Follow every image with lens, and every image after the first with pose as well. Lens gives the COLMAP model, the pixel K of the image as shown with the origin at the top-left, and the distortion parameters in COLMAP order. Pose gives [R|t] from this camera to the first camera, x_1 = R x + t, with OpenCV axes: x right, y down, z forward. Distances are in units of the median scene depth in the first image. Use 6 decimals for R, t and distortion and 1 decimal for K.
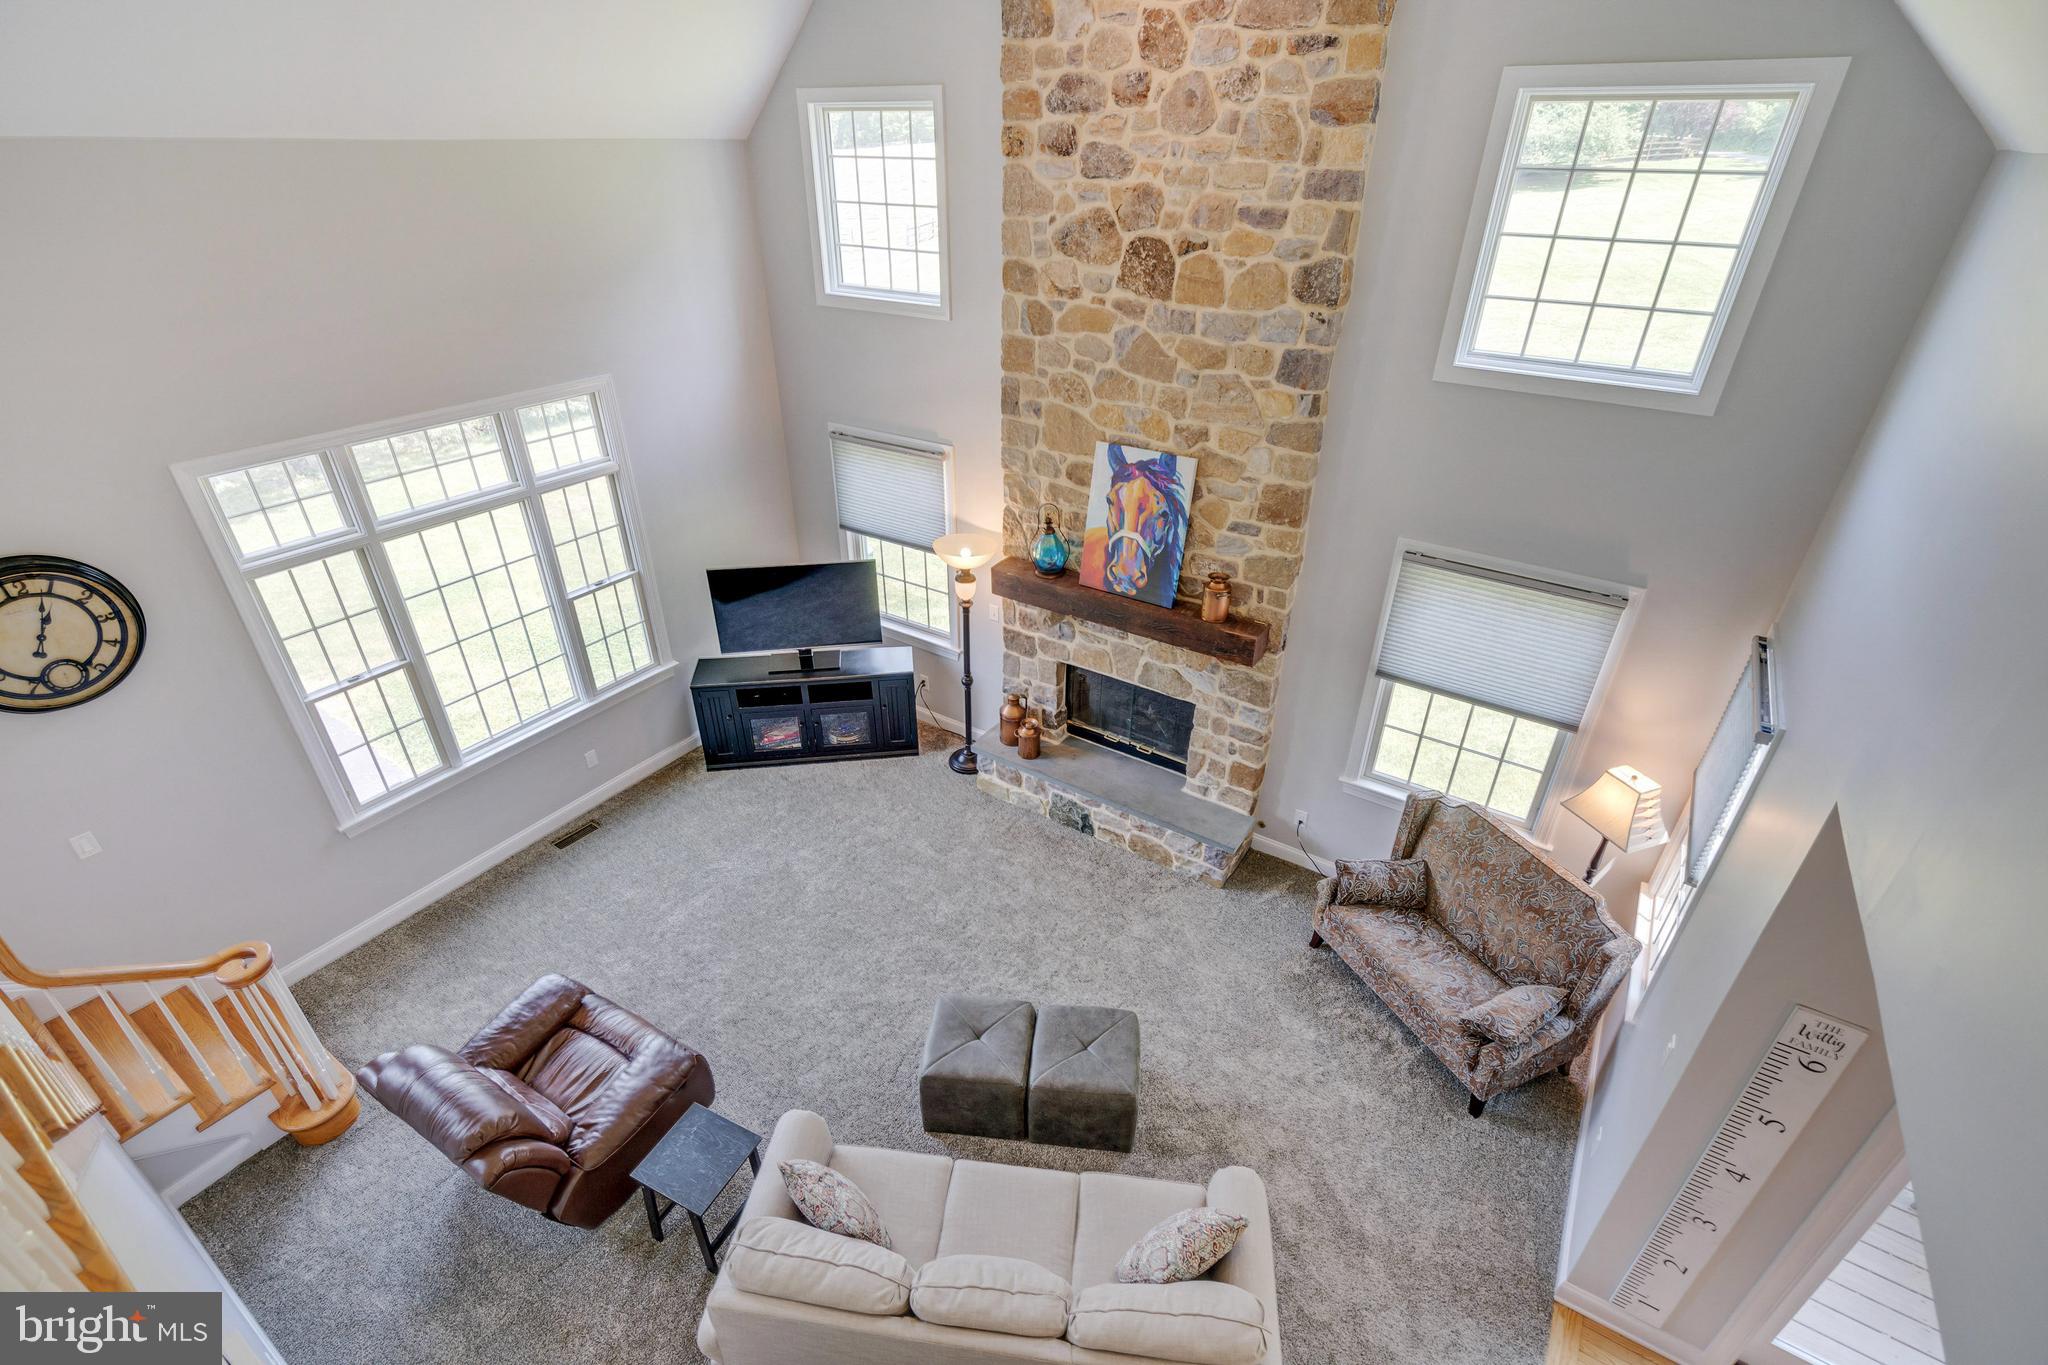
lens RADIAL K [[925.3, 0, 1024.0], [0, 925.3, 682.5], [0, 0, 1]] dist [-0.017799, 0.011212]
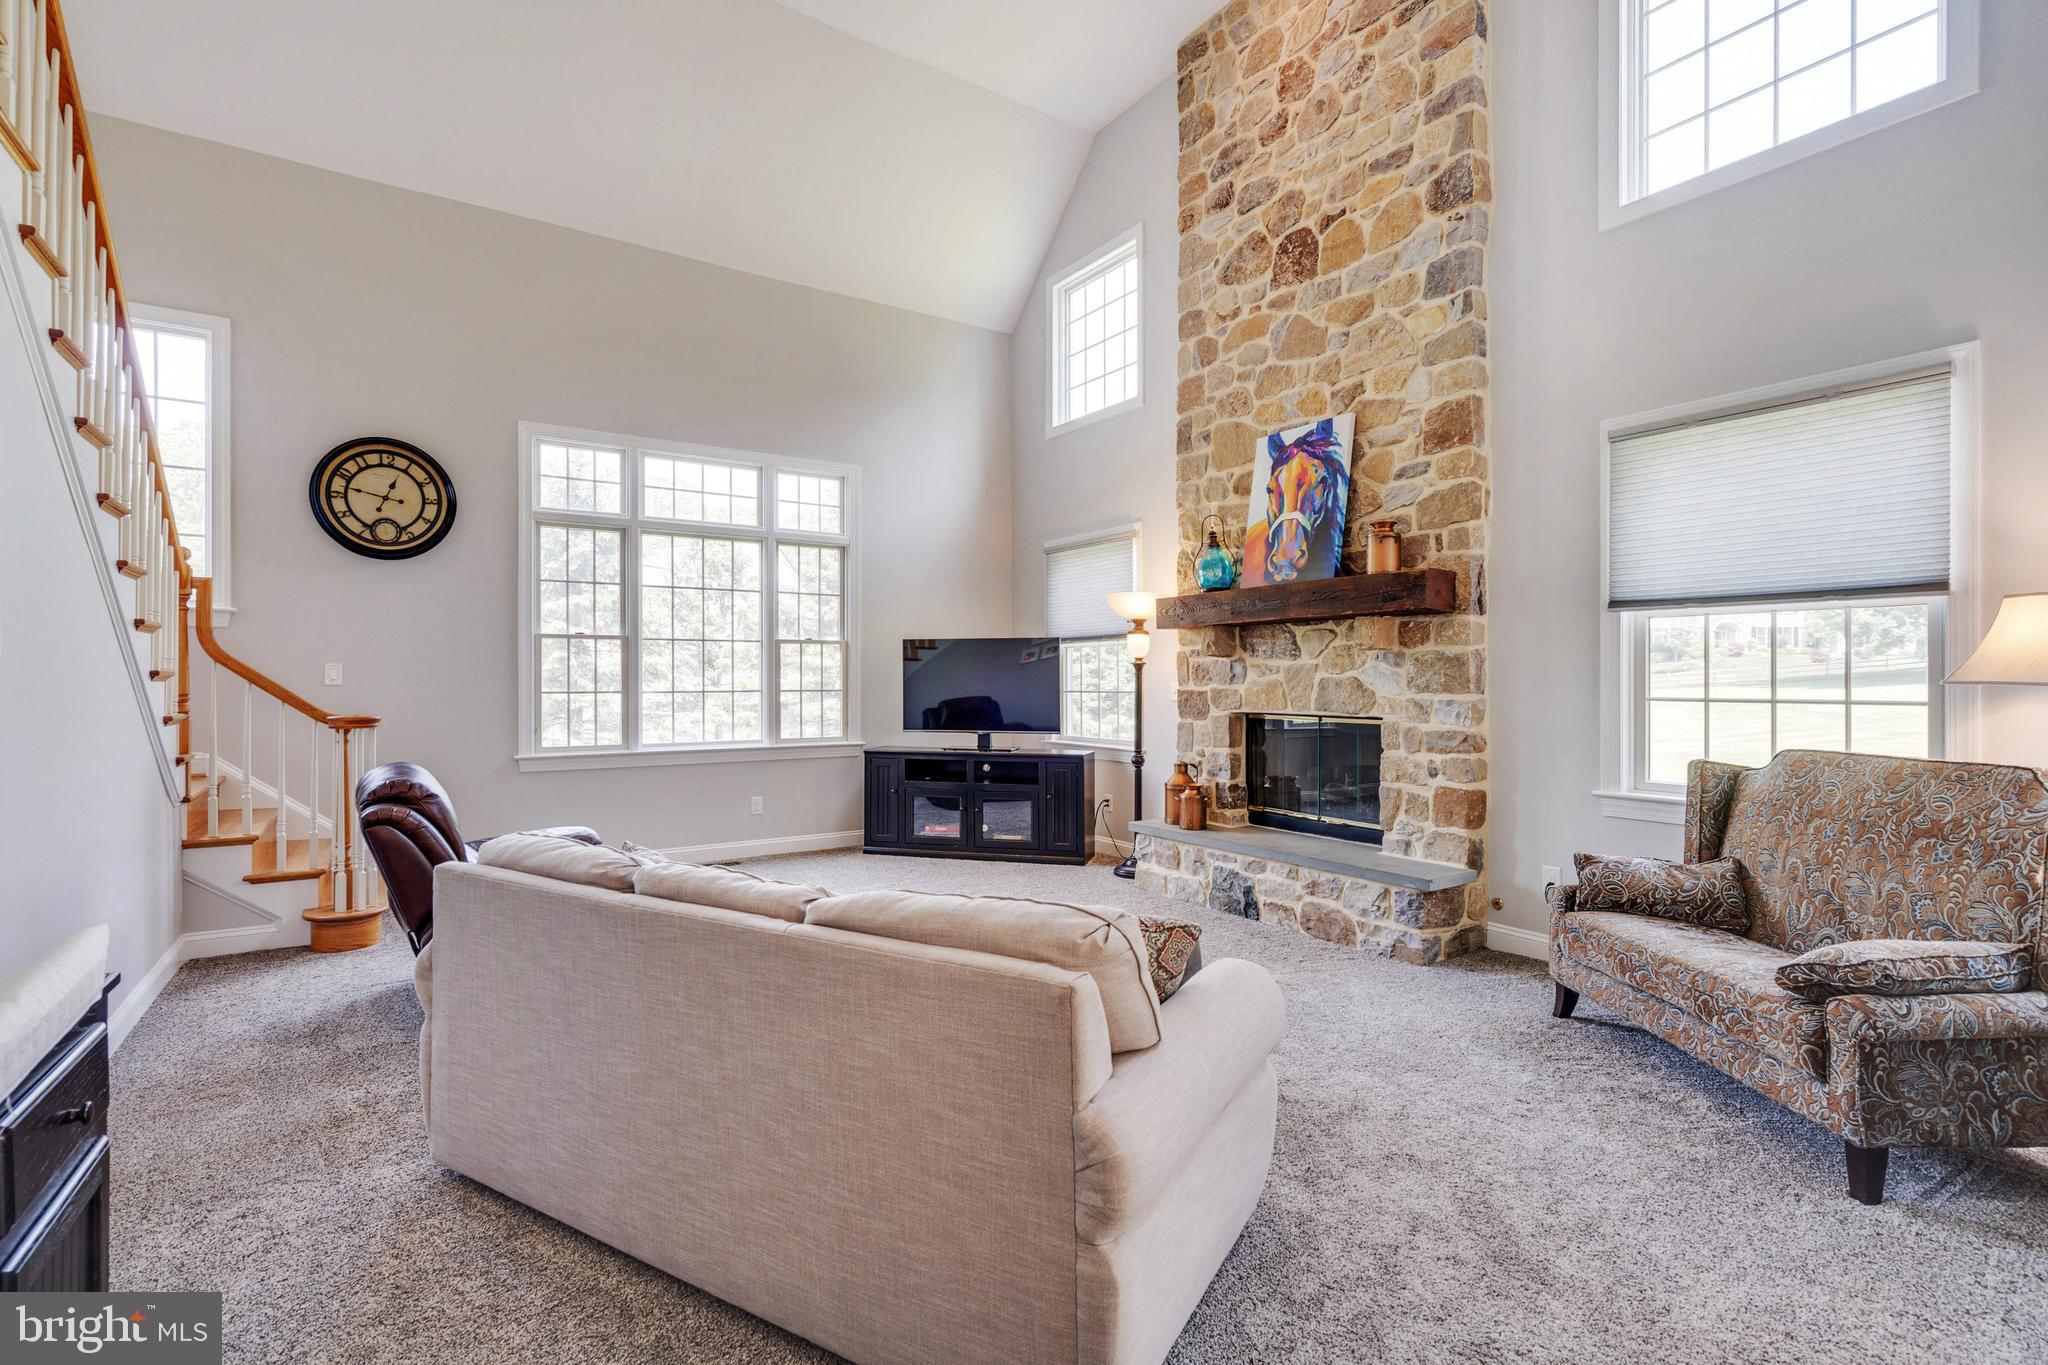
lens RADIAL K [[942.8, 0, 1033.1], [0, 942.8, 708.4], [0, 0, 1]] dist [-0.002304, 0.000286]
pose [[0.920148, -0.008011, -0.391489, 0.250806], [-0.194212, 0.858814, -0.474046, 0.504444], [0.340014, 0.512224, 0.788680, 0.289594]]
